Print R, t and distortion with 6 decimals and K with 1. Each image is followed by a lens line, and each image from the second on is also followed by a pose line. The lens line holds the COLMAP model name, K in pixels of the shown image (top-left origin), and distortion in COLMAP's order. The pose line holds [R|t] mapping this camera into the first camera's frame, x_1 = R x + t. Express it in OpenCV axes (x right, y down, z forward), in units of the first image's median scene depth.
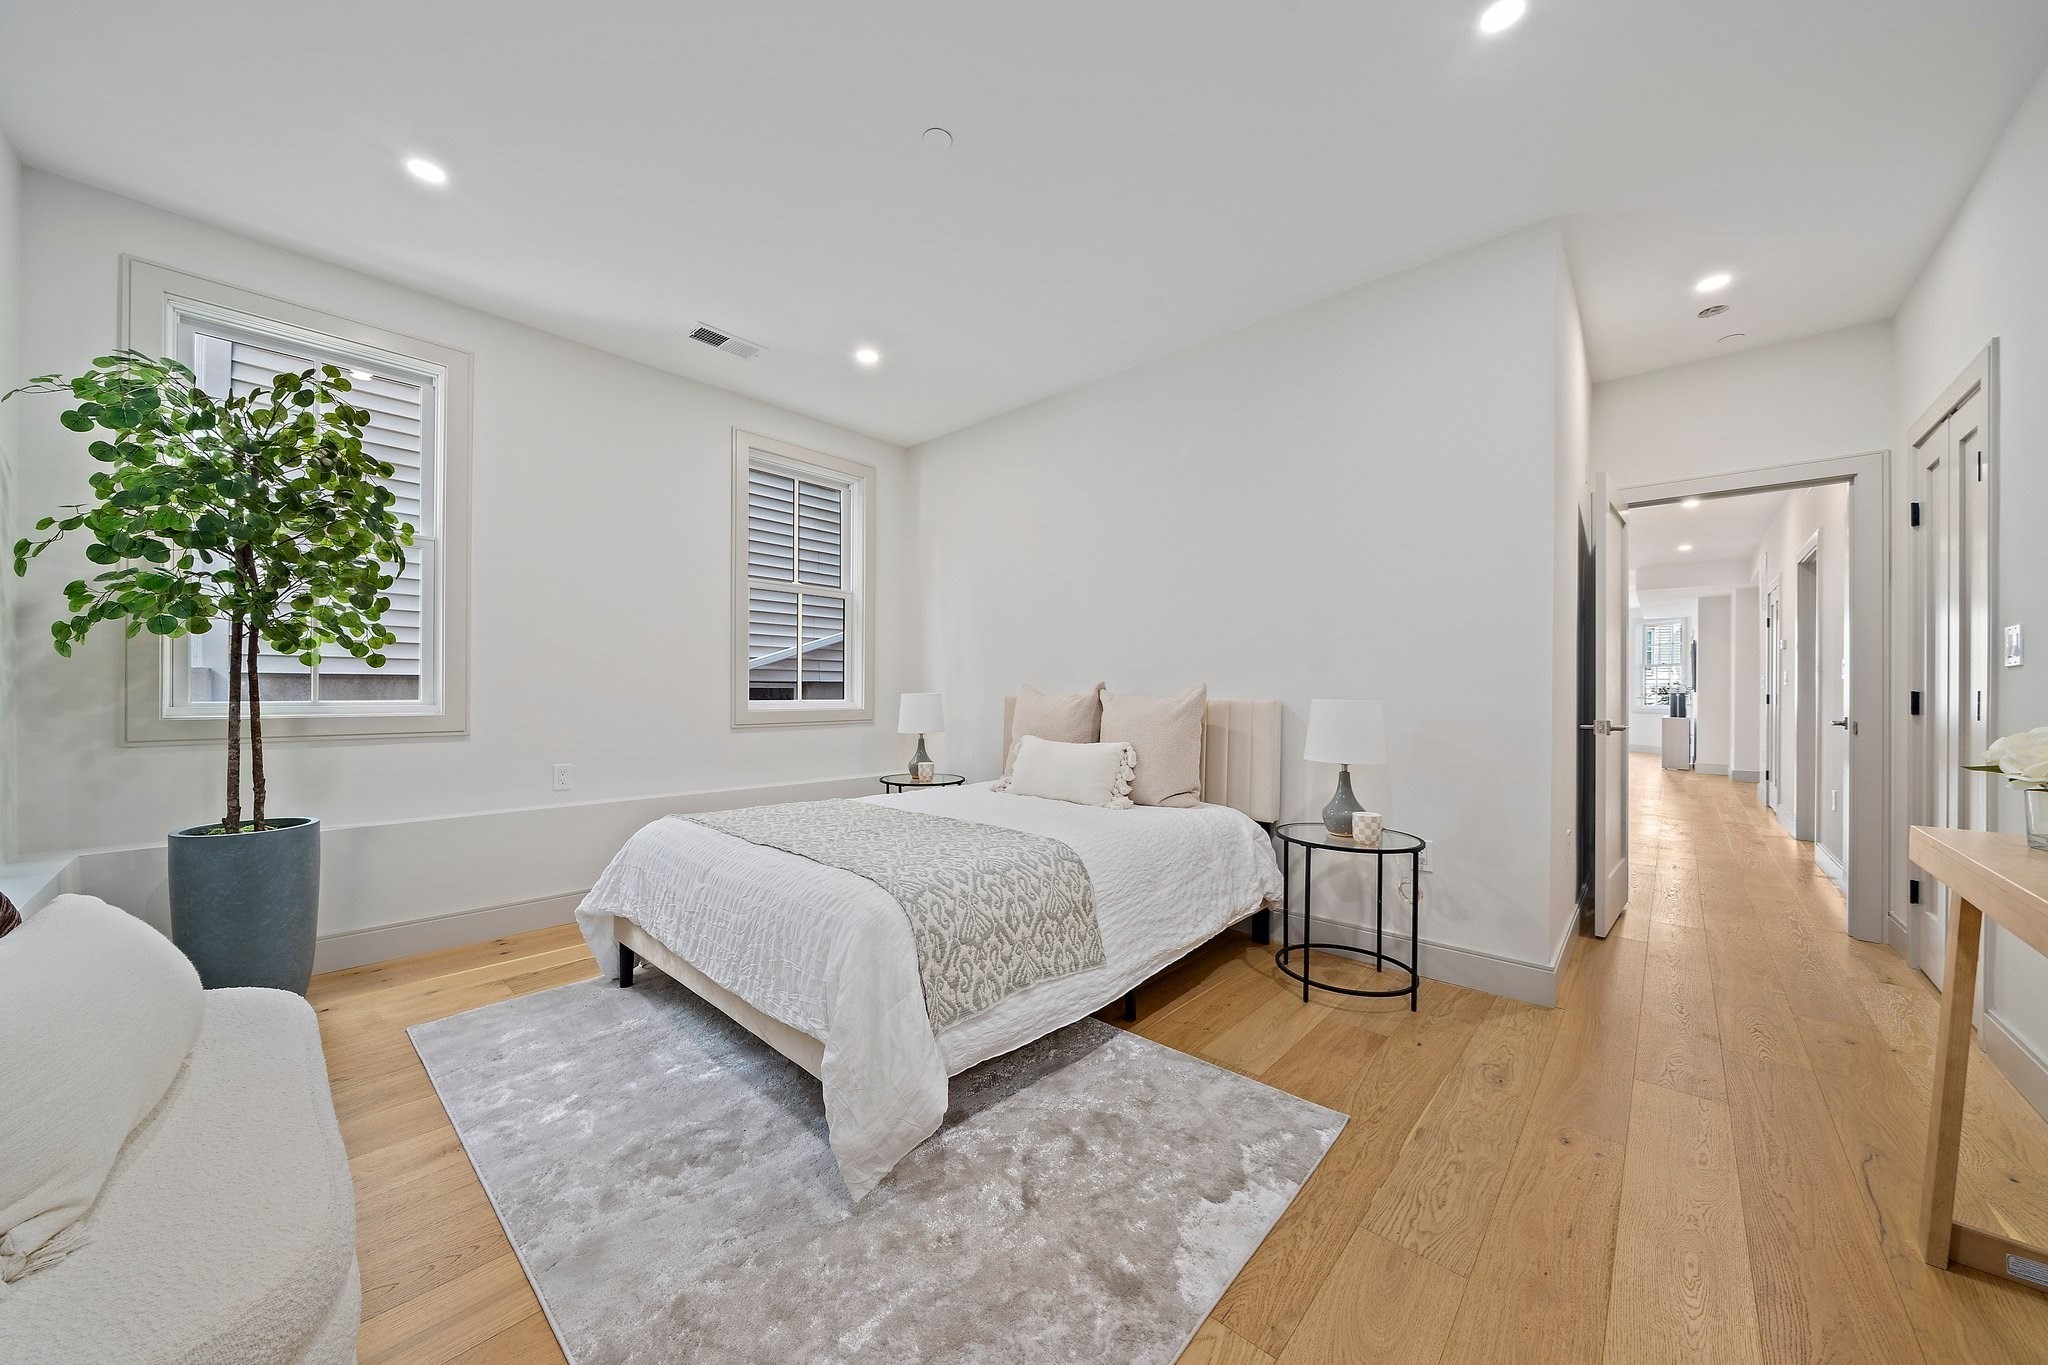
lens RADIAL K [[714.8, 0, 1015.9], [0, 714.8, 690.2], [0, 0, 1]] dist [-0.010646, 0.000341]
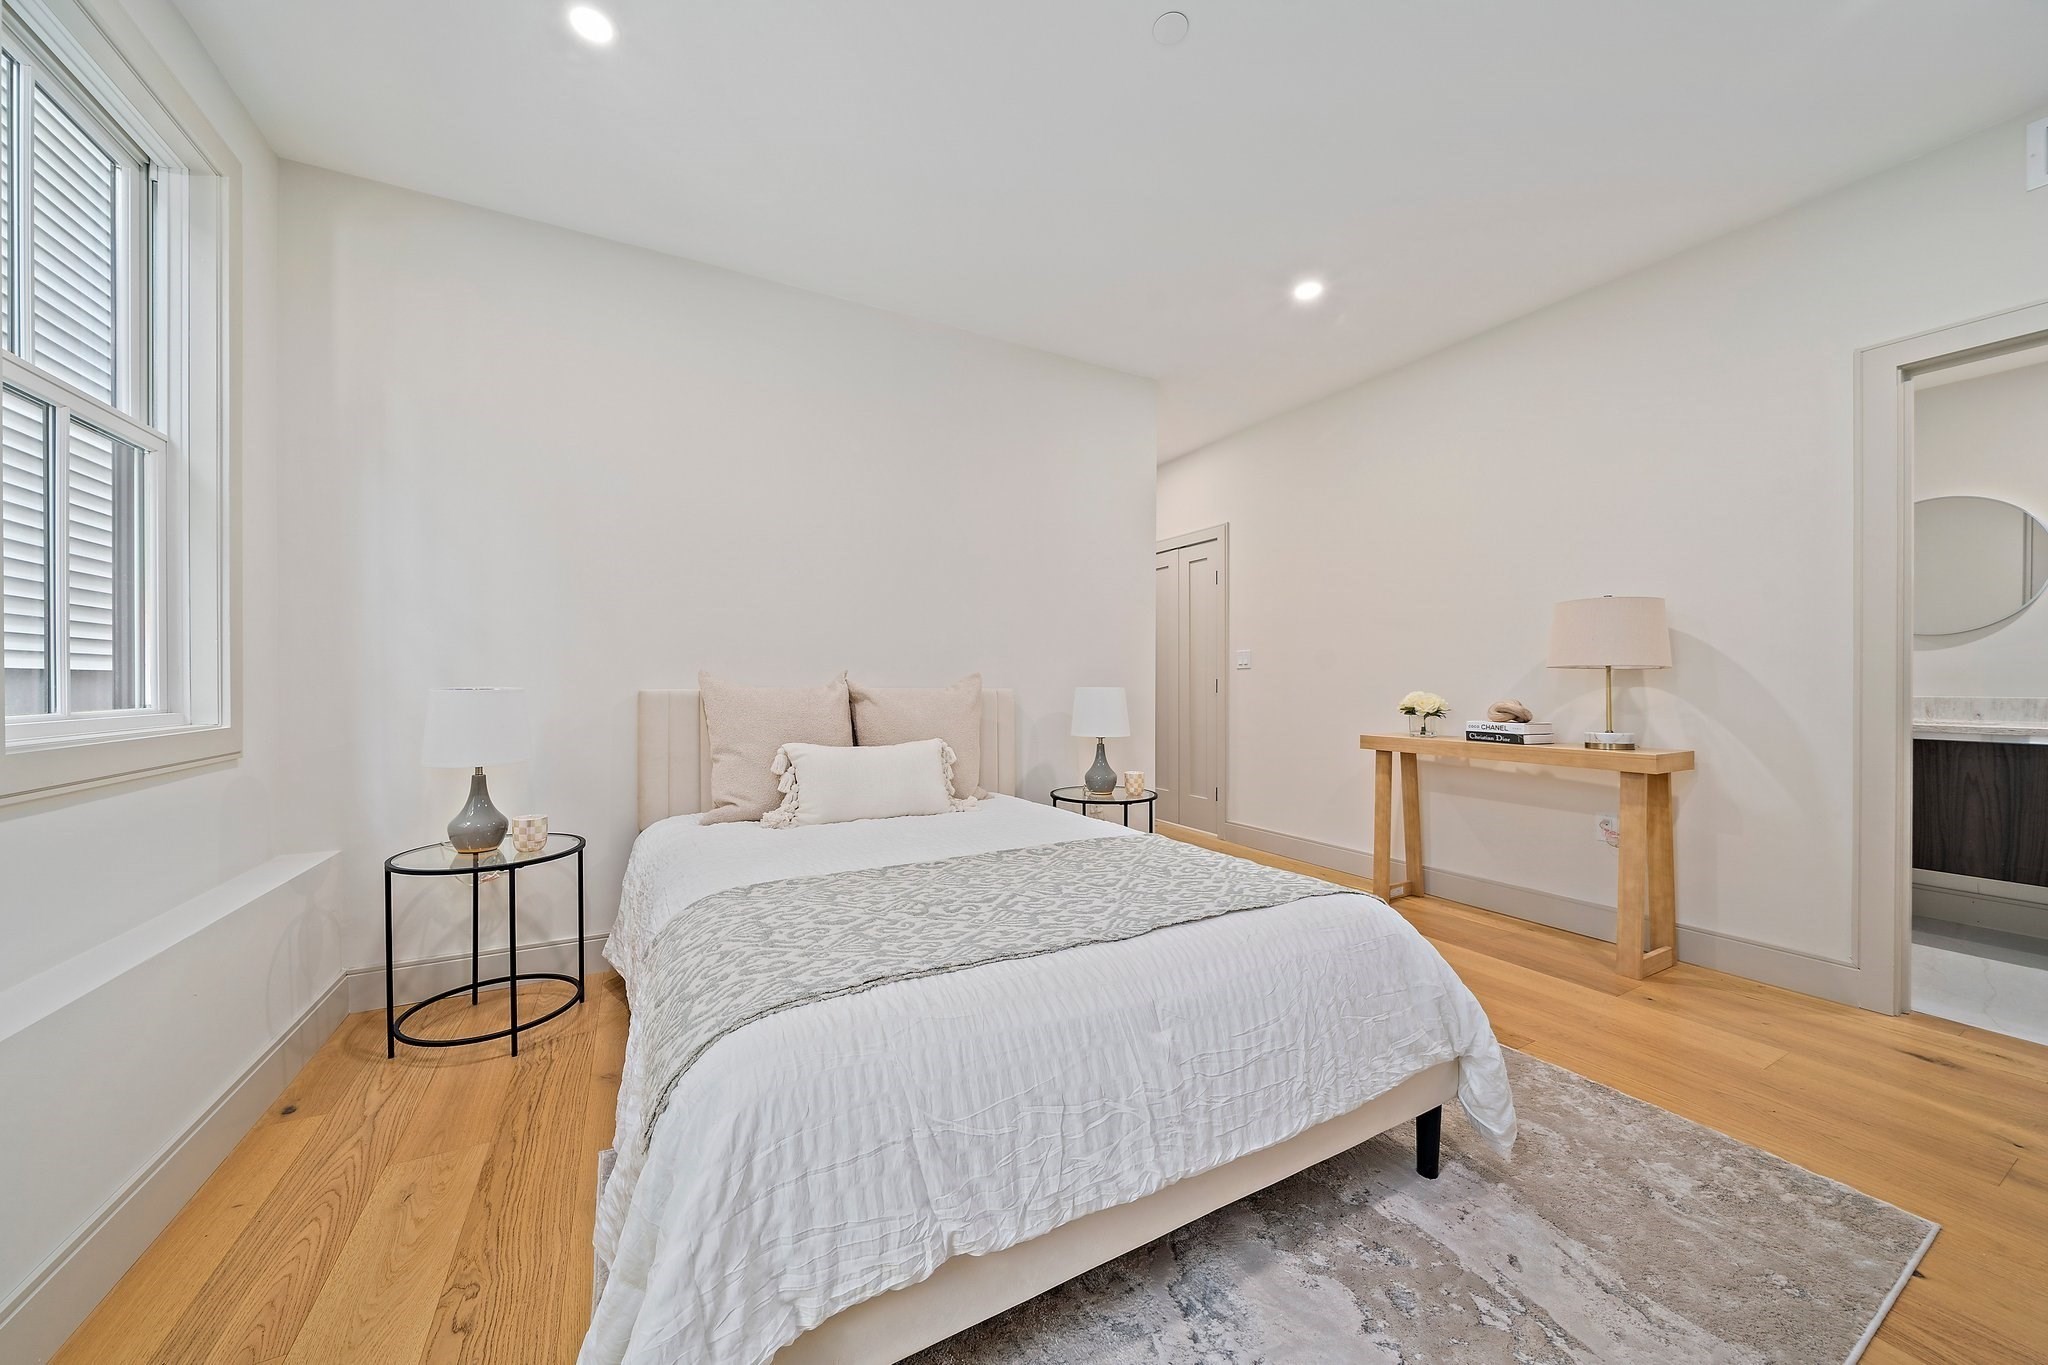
lens RADIAL K [[714.8, 0, 1028.4], [0, 714.8, 681.2], [0, 0, 1]] dist [-0.010646, 0.000341]
pose [[0.326675, -0.002359, 0.945134, -0.804253], [0.000212, 0.999997, 0.002422, -0.002663], [-0.945137, -0.000591, 0.326675, 0.736857]]
